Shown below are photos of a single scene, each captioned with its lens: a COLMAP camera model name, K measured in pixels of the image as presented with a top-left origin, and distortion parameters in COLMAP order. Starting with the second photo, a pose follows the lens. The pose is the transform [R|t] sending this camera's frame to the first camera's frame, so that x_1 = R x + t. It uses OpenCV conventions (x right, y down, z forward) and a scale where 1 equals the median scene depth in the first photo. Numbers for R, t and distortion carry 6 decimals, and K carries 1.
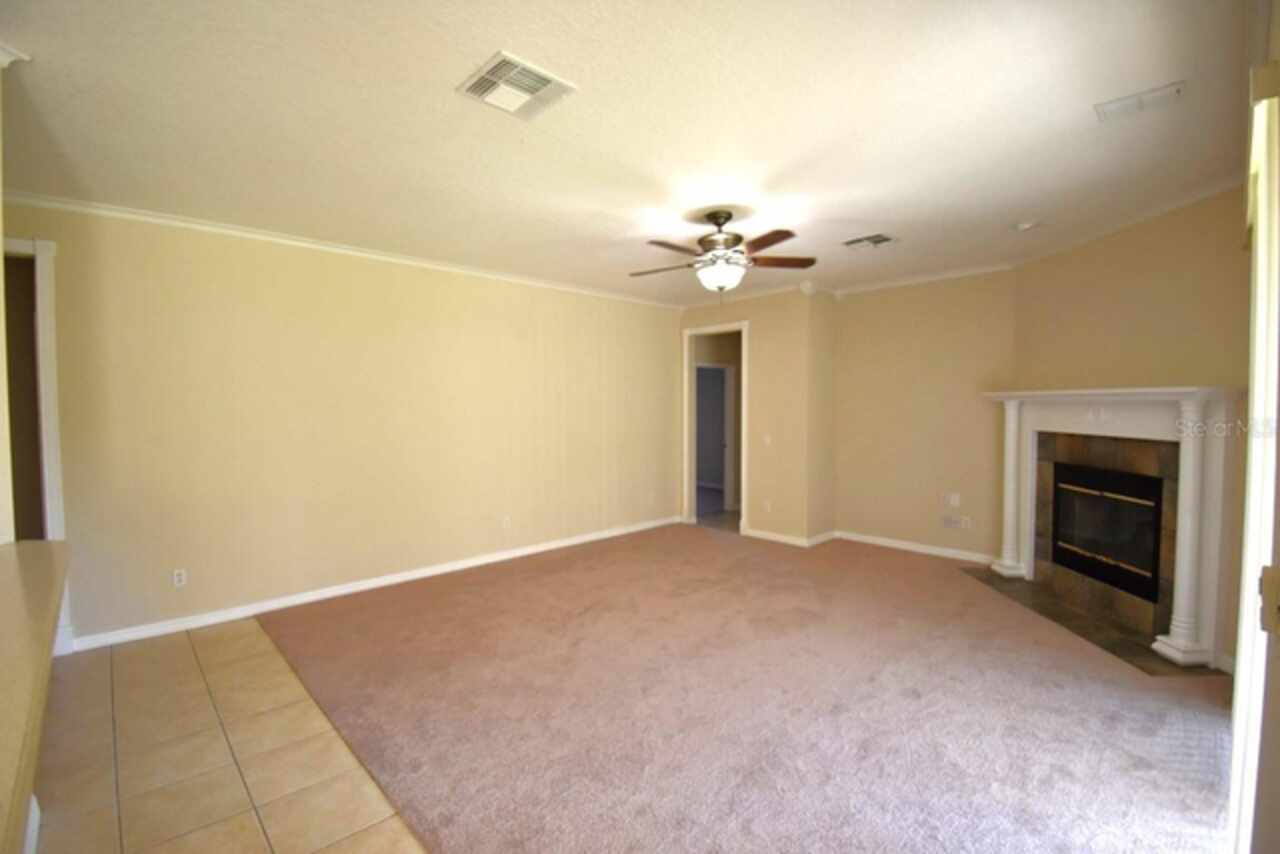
lens RADIAL K [[564.0, 0, 640.0], [0, 564.0, 427.0], [0, 0, 1]] dist [0.016279, -0.024385]
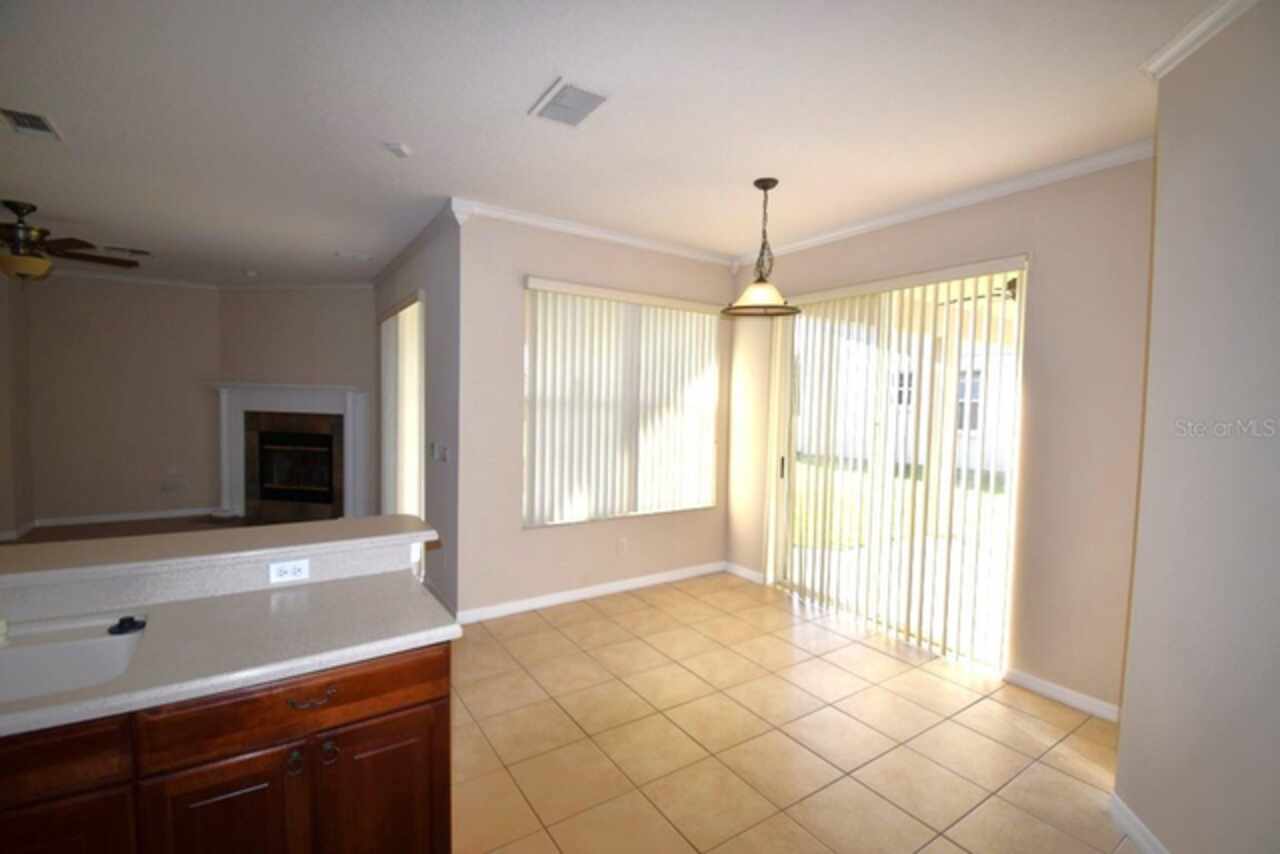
lens RADIAL K [[564.0, 0, 640.0], [0, 564.0, 427.0], [0, 0, 1]] dist [0.016279, -0.024385]
pose [[0.160182, -0.040414, 0.986260, -0.683628], [0.015438, 0.999142, 0.038434, 0.008947], [-0.986967, 0.009070, 0.160668, -0.275897]]
